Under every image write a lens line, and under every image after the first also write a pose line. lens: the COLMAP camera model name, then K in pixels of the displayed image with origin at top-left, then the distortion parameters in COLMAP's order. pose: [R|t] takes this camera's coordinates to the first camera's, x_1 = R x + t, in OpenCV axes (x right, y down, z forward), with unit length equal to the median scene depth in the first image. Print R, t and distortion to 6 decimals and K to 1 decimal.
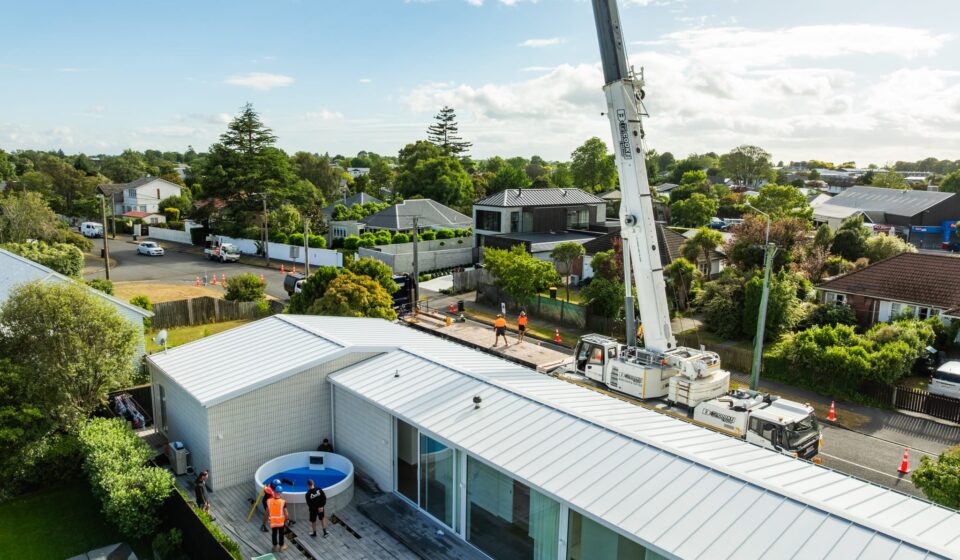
lens RADIAL K [[667.8, 0, 448.2], [0, 667.8, 278.7], [0, 0, 1]] dist [-0.017328, -0.003112]
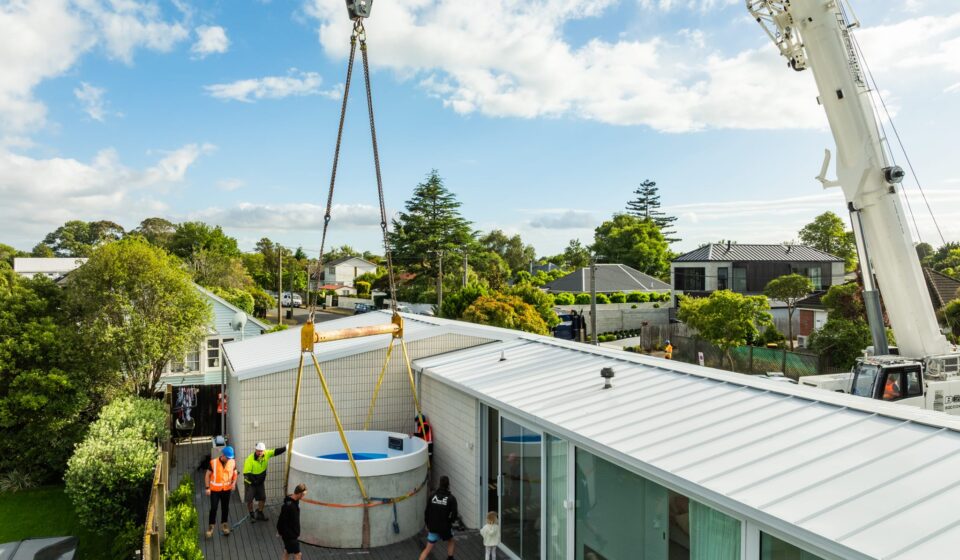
lens RADIAL K [[667.8, 0, 448.2], [0, 667.8, 278.7], [0, 0, 1]] dist [-0.017328, -0.003112]
pose [[0.952122, -0.005638, -0.305666, 0.023825], [-0.044379, 0.986690, -0.156438, 0.051841], [0.302480, 0.162513, 0.939199, 0.097671]]
